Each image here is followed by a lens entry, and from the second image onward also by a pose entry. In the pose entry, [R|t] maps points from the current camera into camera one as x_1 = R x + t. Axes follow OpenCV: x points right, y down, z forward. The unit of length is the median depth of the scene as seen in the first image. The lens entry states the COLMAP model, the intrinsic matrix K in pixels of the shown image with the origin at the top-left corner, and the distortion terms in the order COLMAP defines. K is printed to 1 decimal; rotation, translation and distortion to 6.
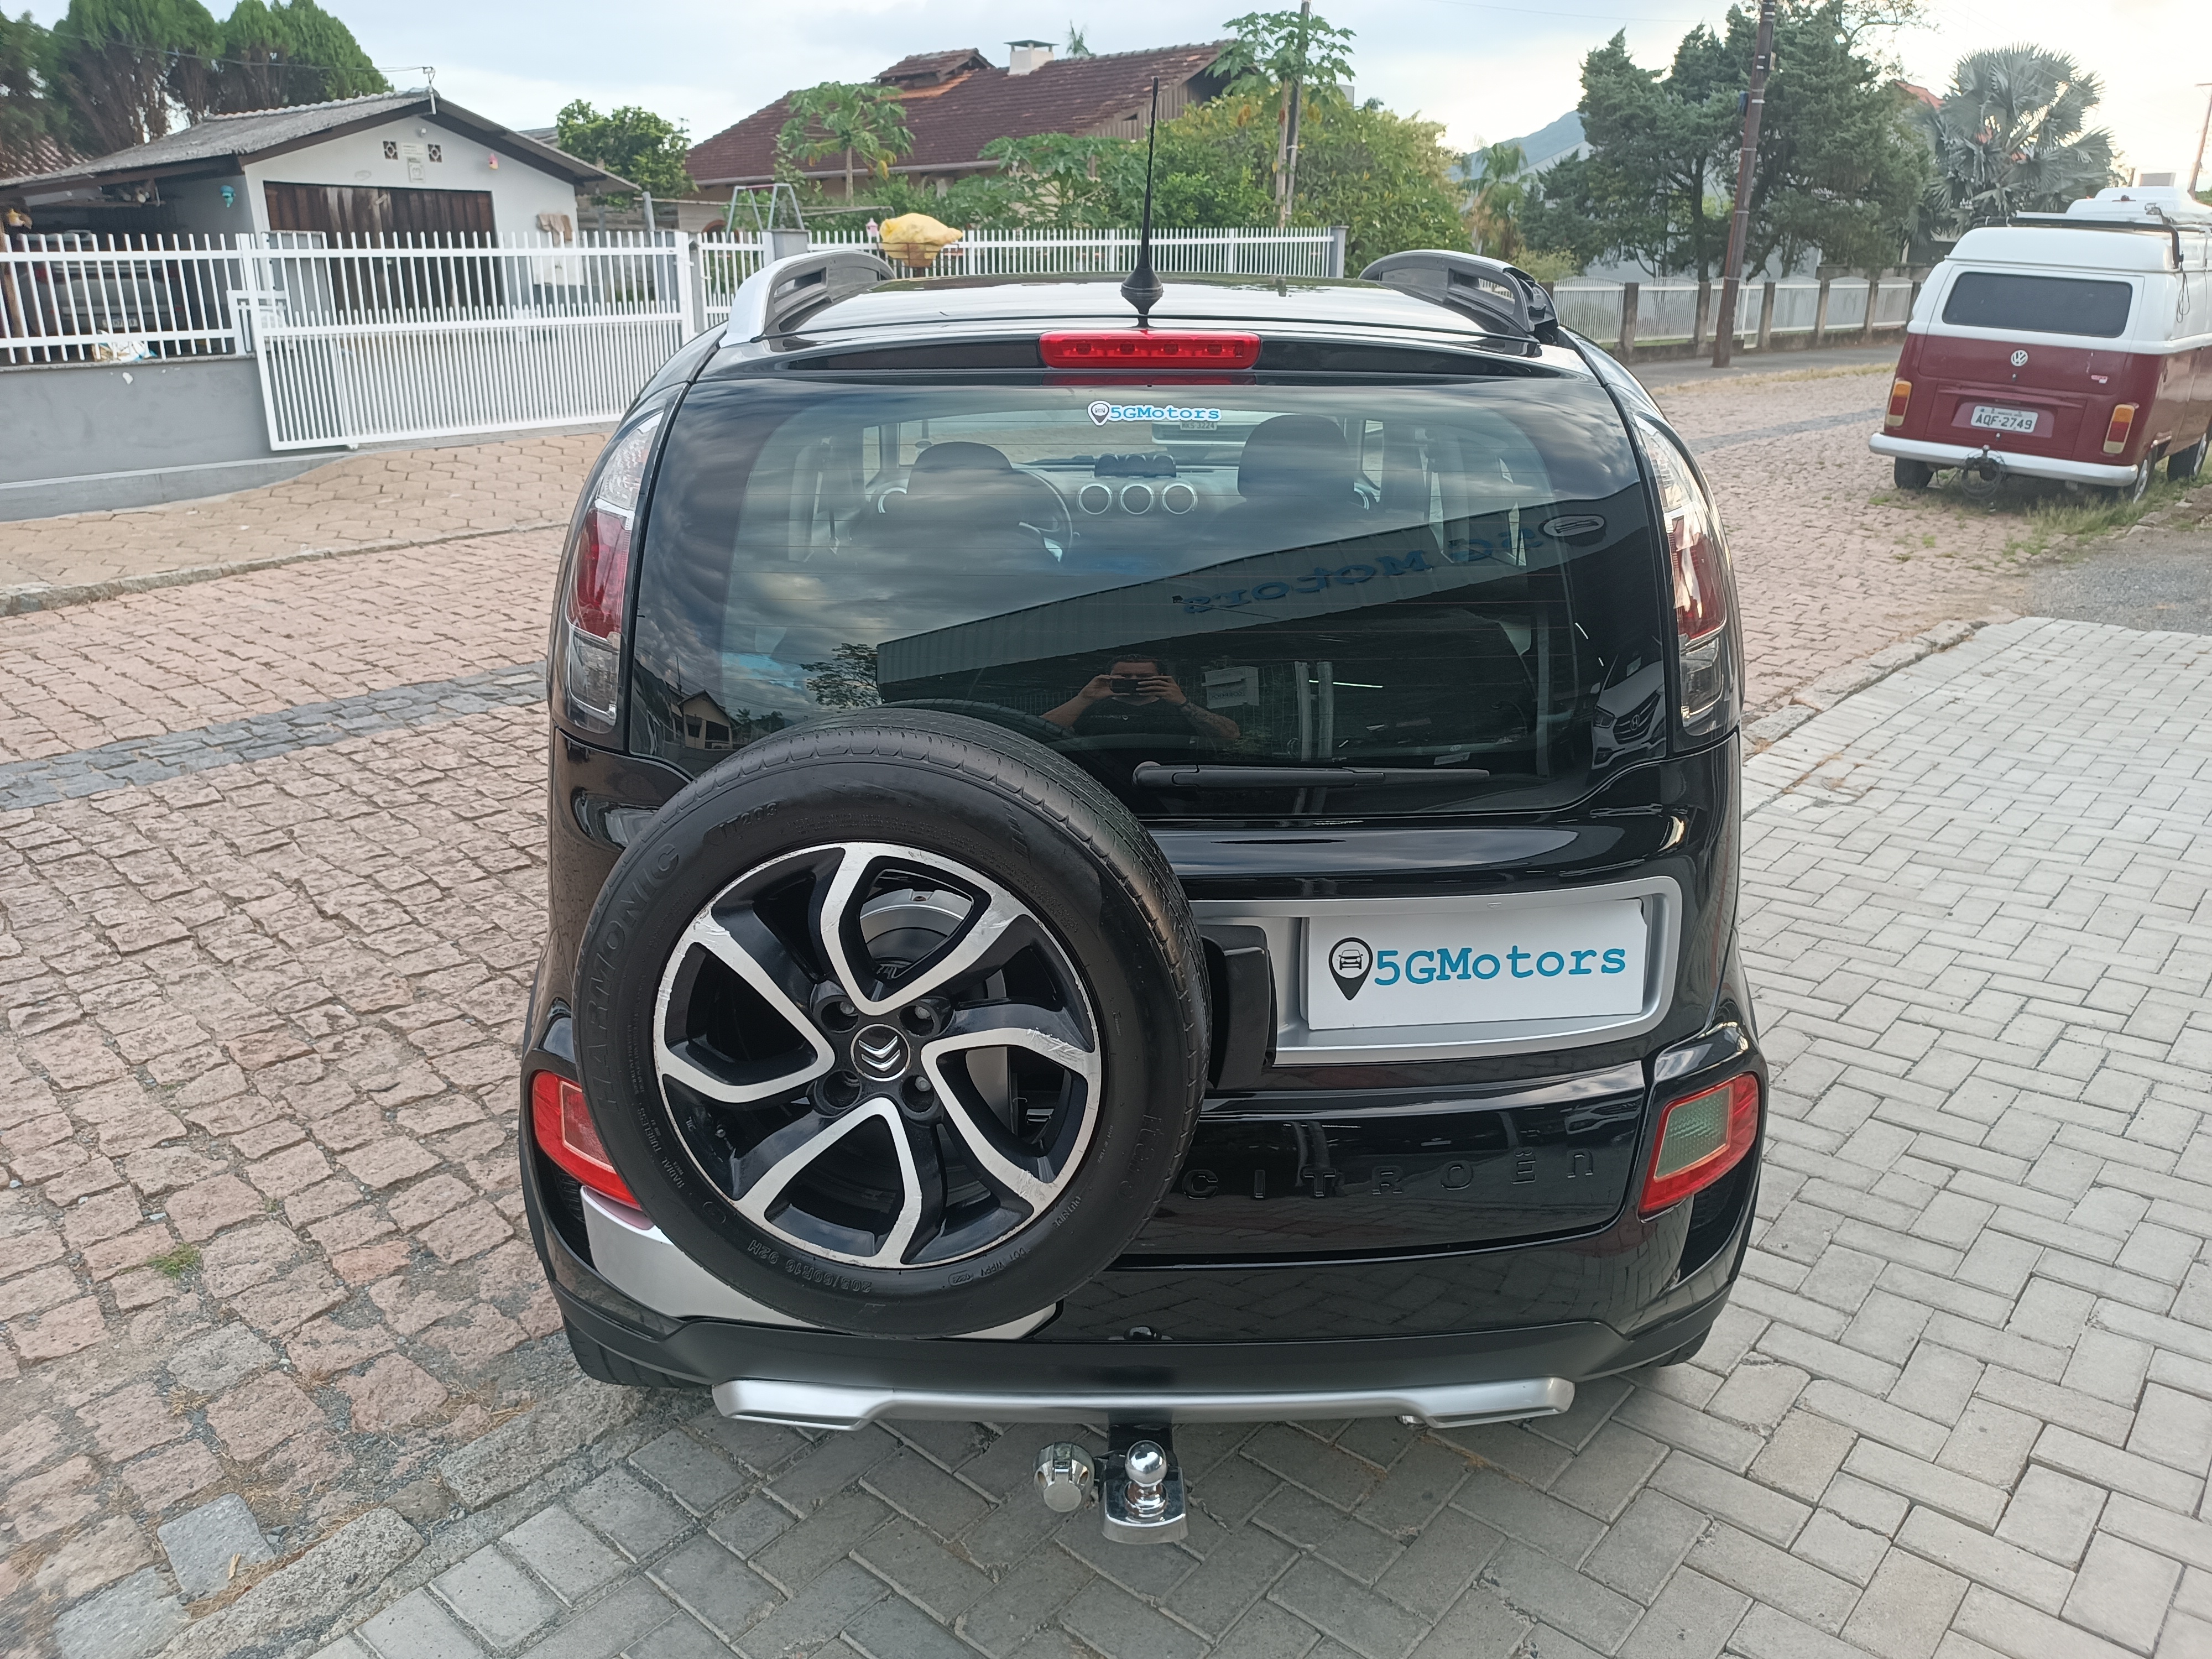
lens RADIAL K [[1584.7, 0, 1110.9], [0, 1584.7, 821.7], [0, 0, 1]] dist [0.004752, -0.001151]
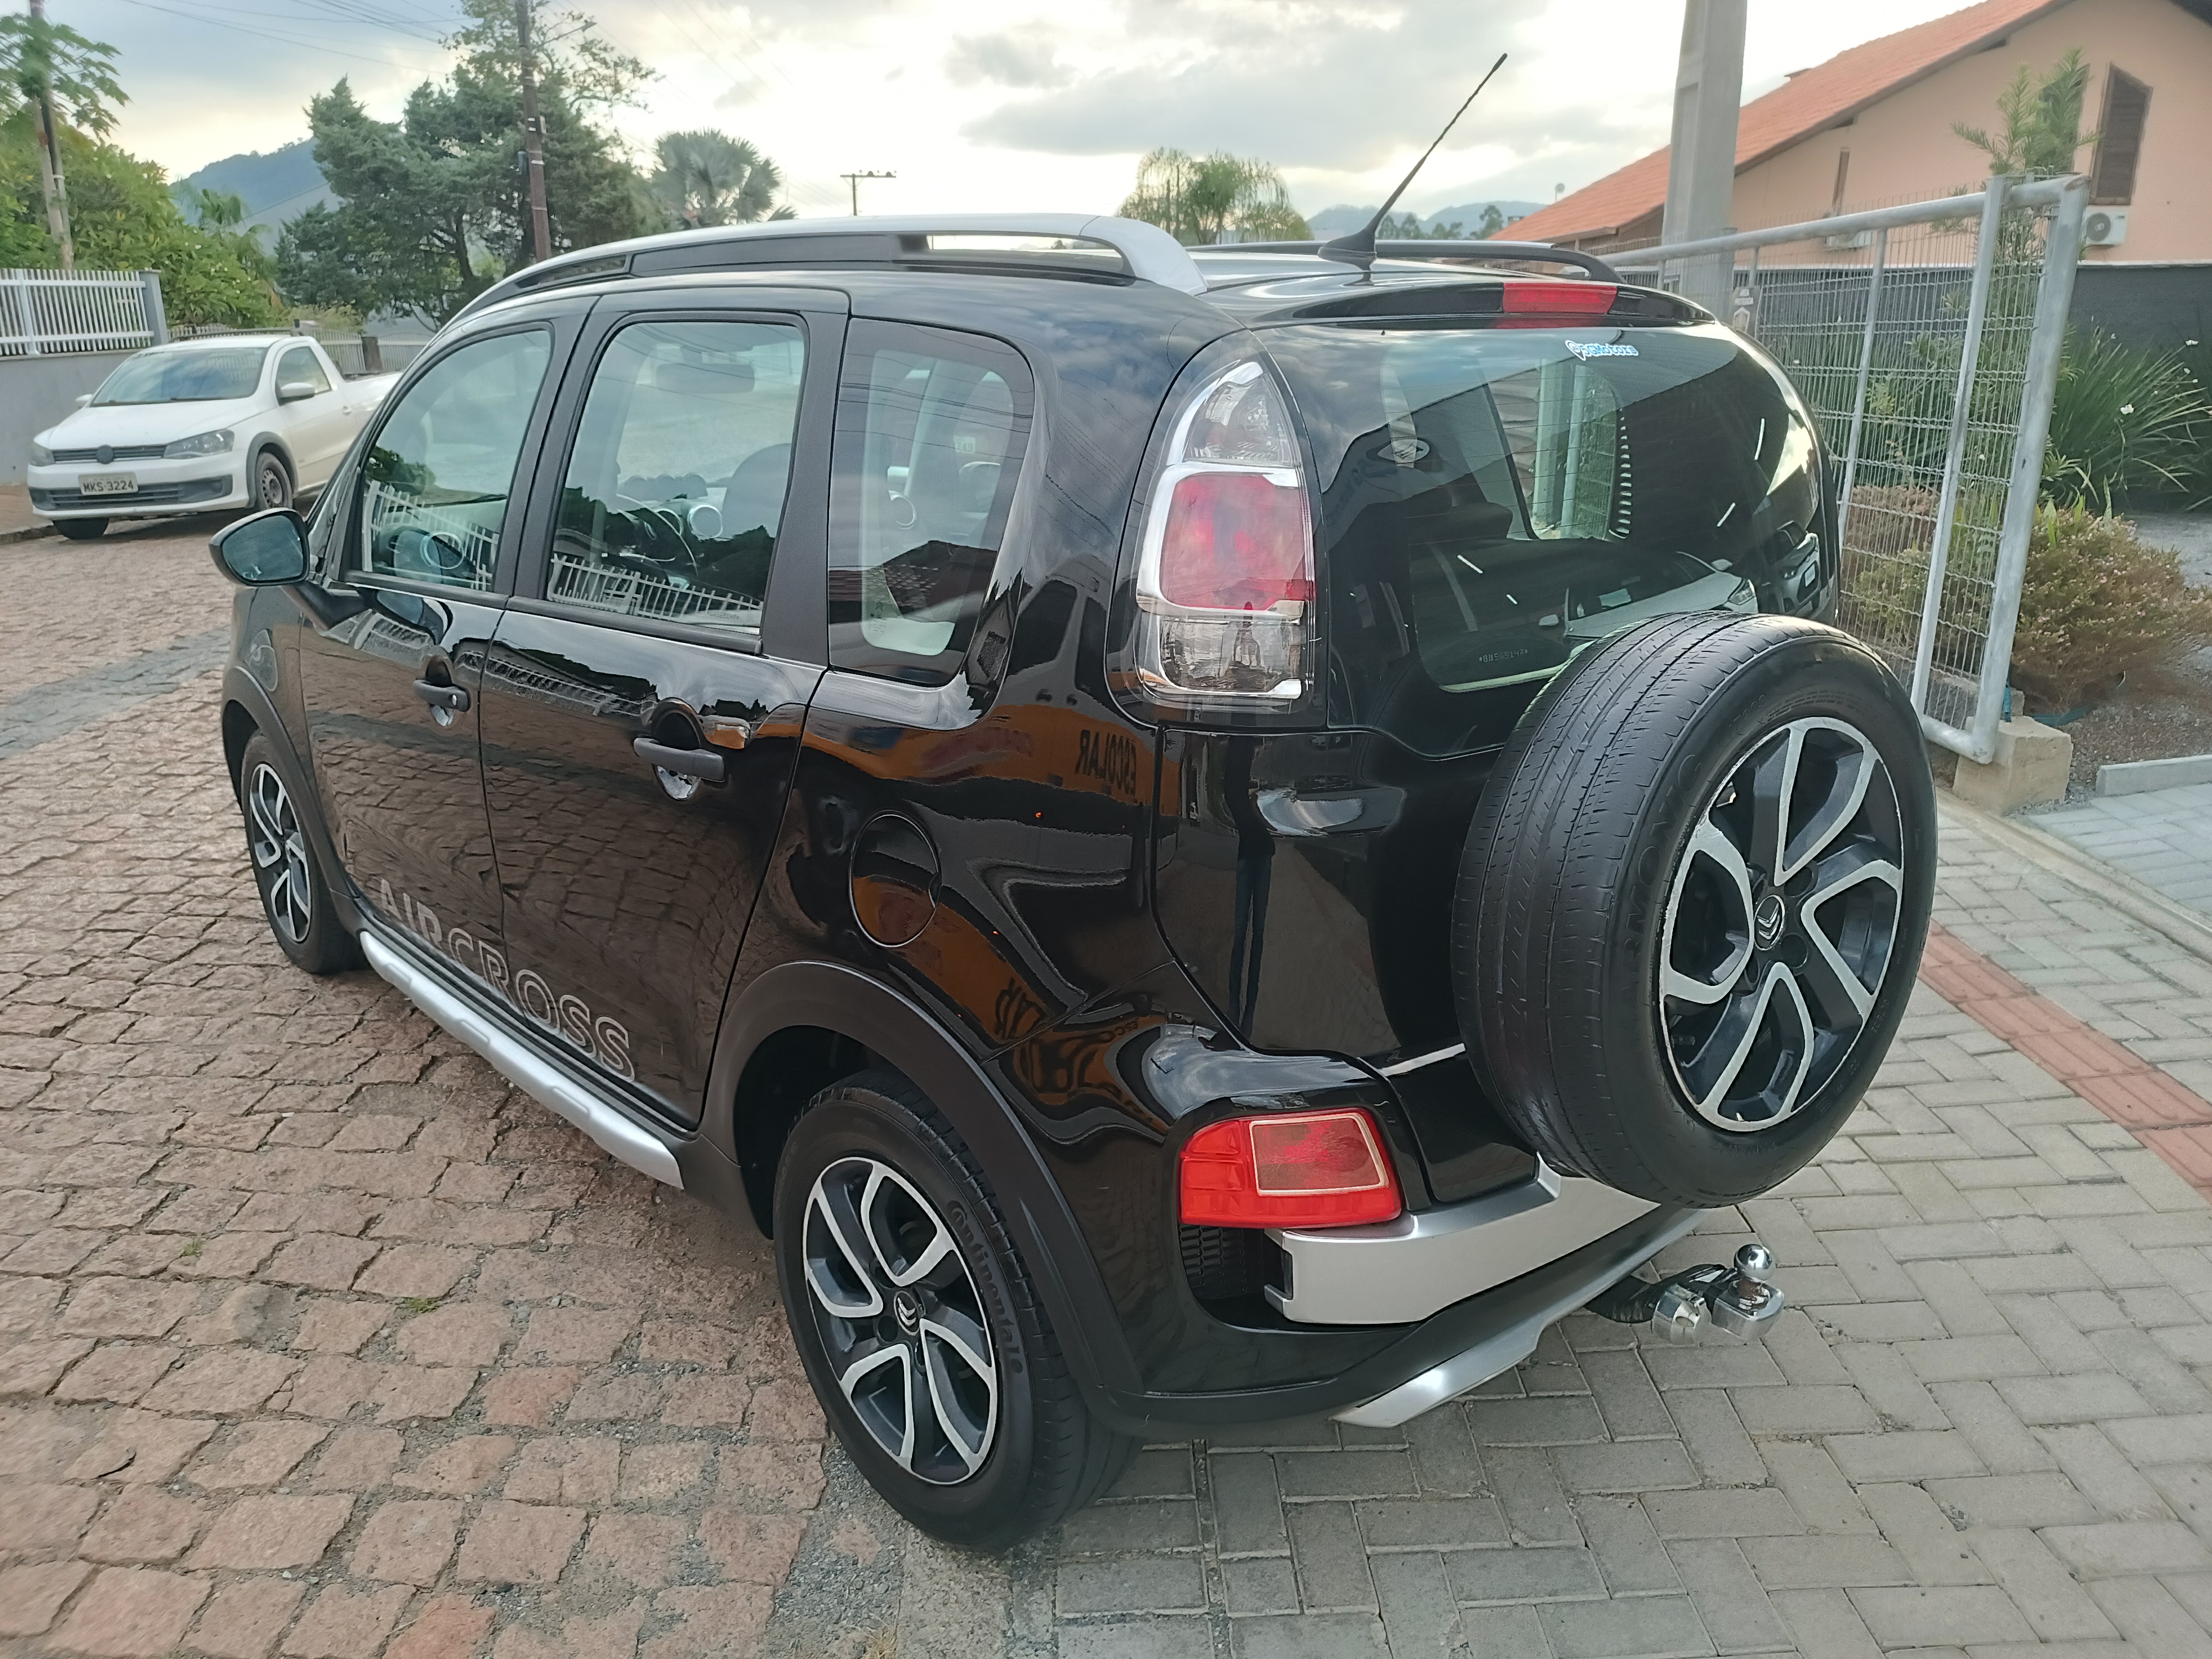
lens RADIAL K [[1584.7, 0, 1110.9], [0, 1584.7, 821.7], [0, 0, 1]] dist [0.004752, -0.001151]
pose [[0.743603, -0.199031, 0.638312, -0.067851], [0.221130, 0.974152, 0.046143, -0.003987], [-0.630996, 0.106838, 0.768394, 0.027282]]
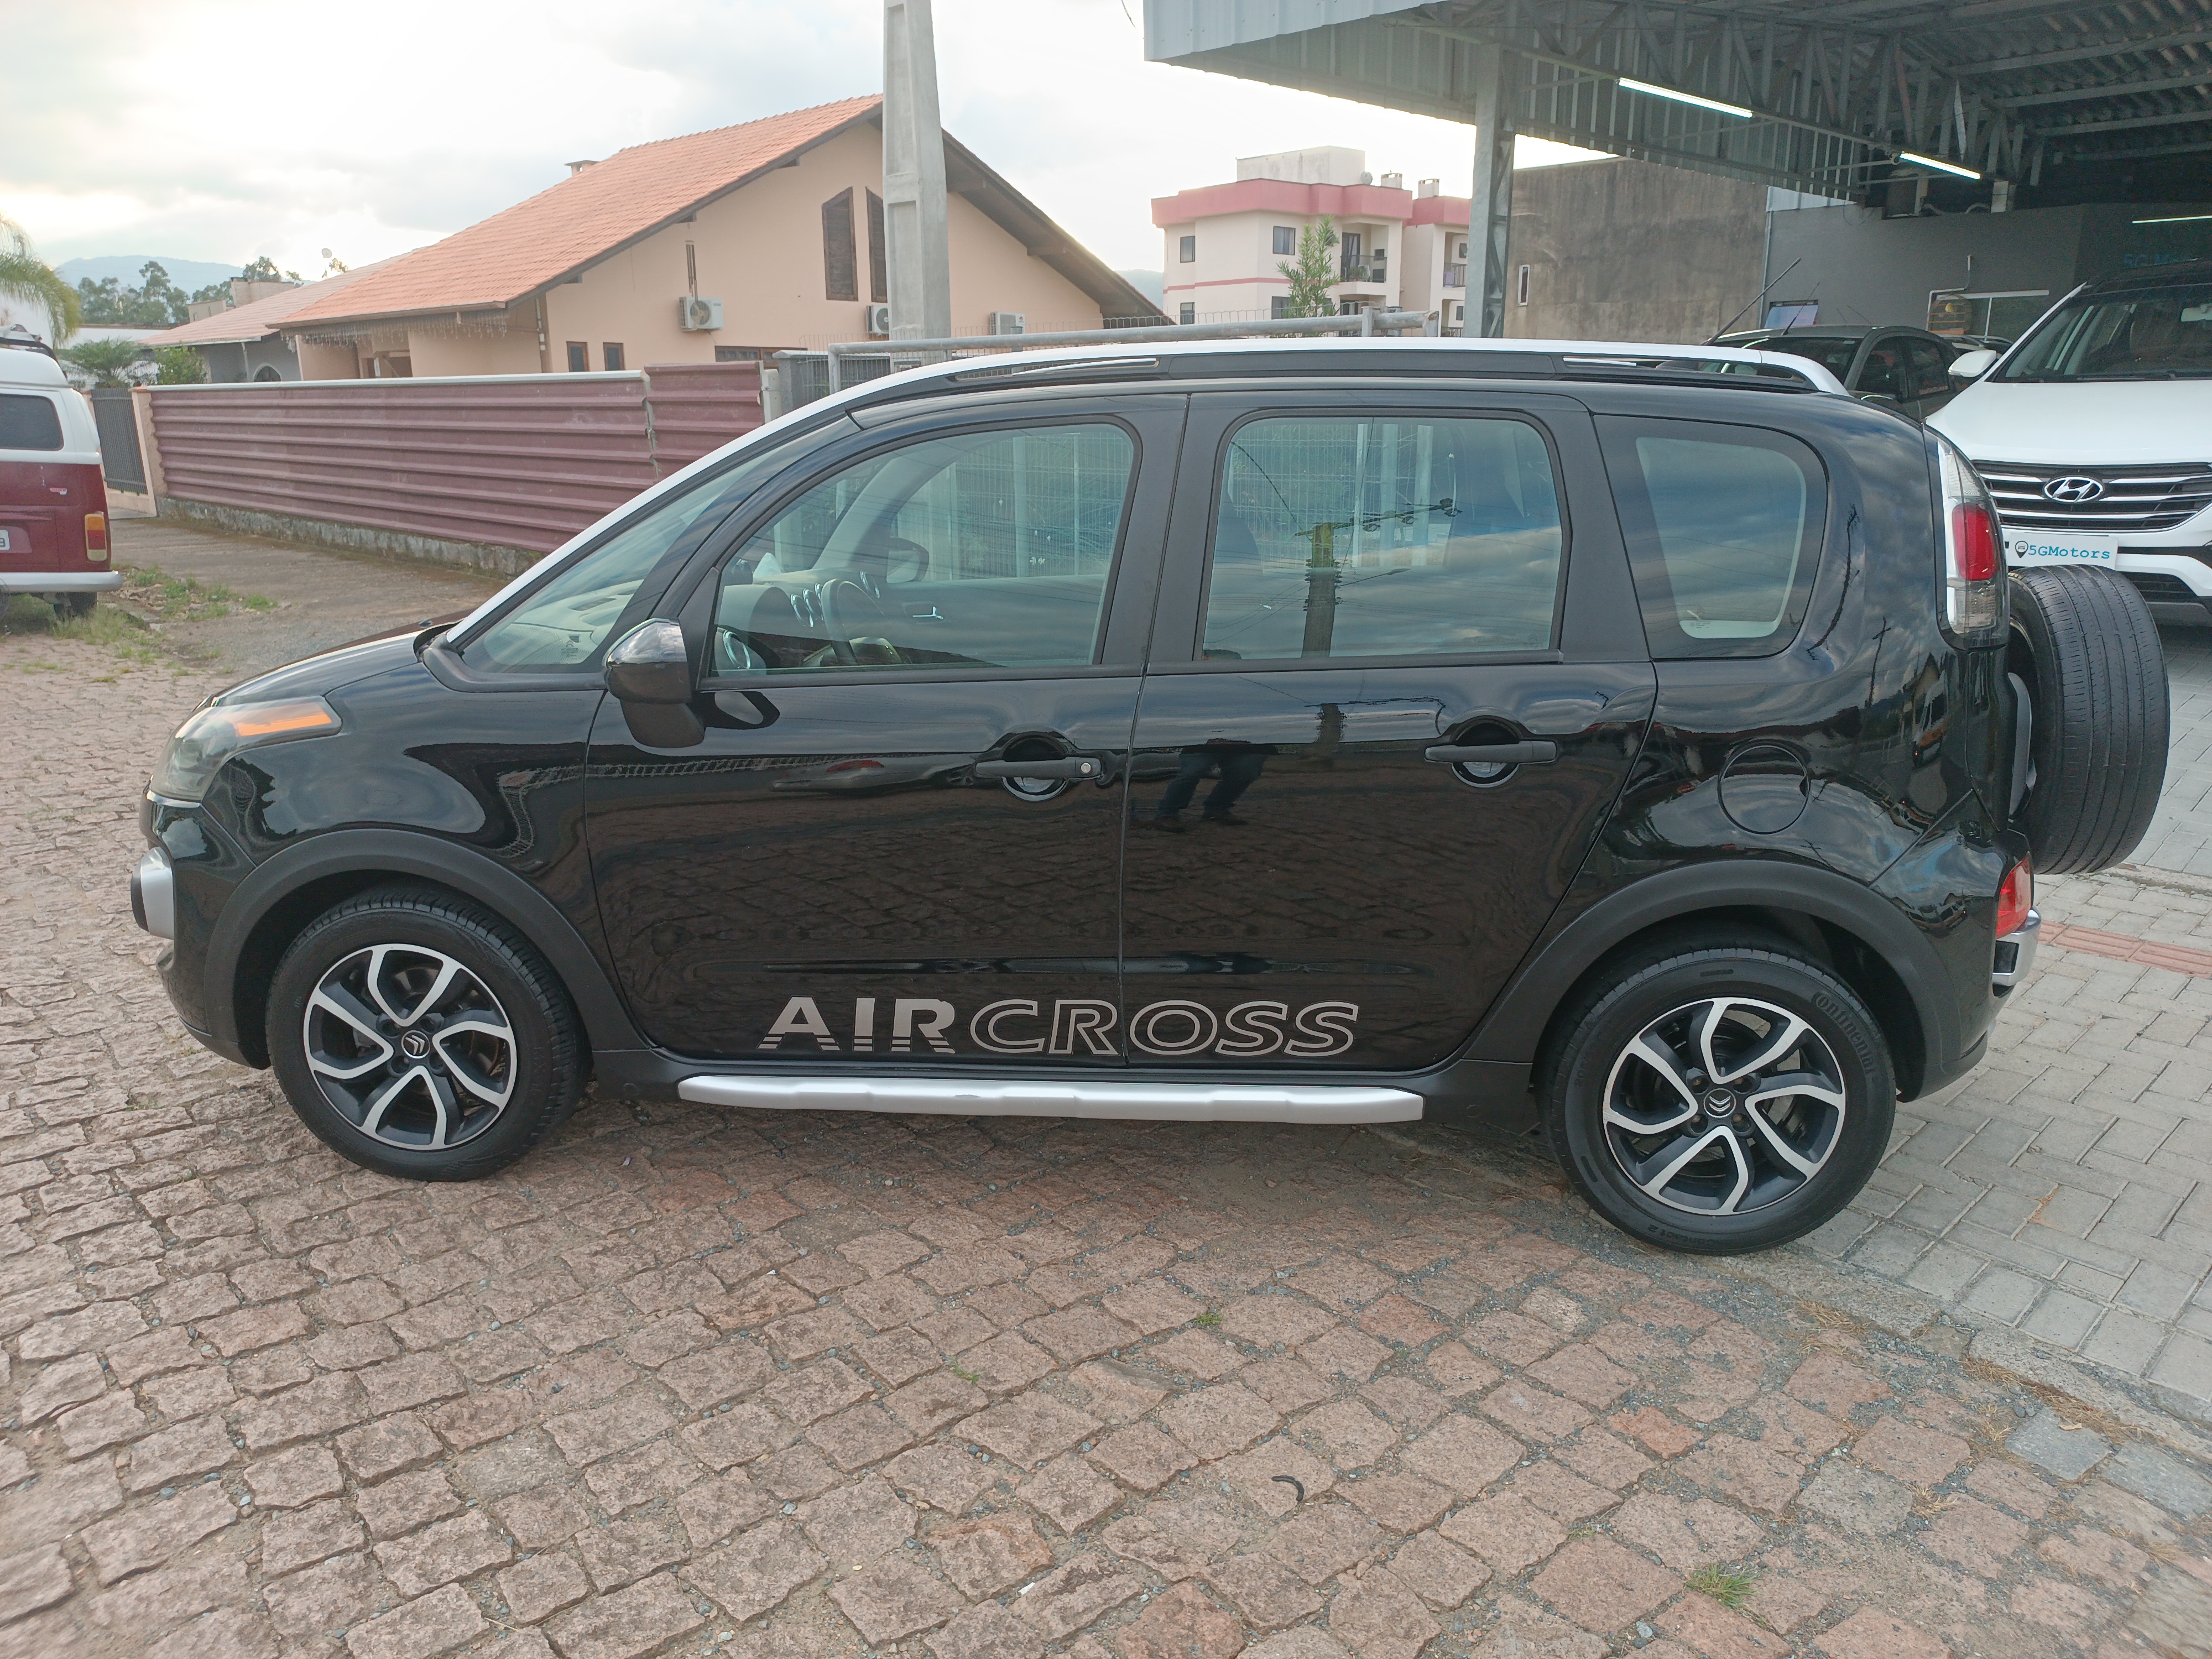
lens RADIAL K [[1584.7, 0, 1110.9], [0, 1584.7, 821.7], [0, 0, 1]] dist [0.004752, -0.001151]
pose [[0.095336, -0.254810, 0.962280, -0.147310], [0.323757, 0.922063, 0.212085, -0.039688], [-0.941325, 0.291326, 0.170403, 0.124477]]
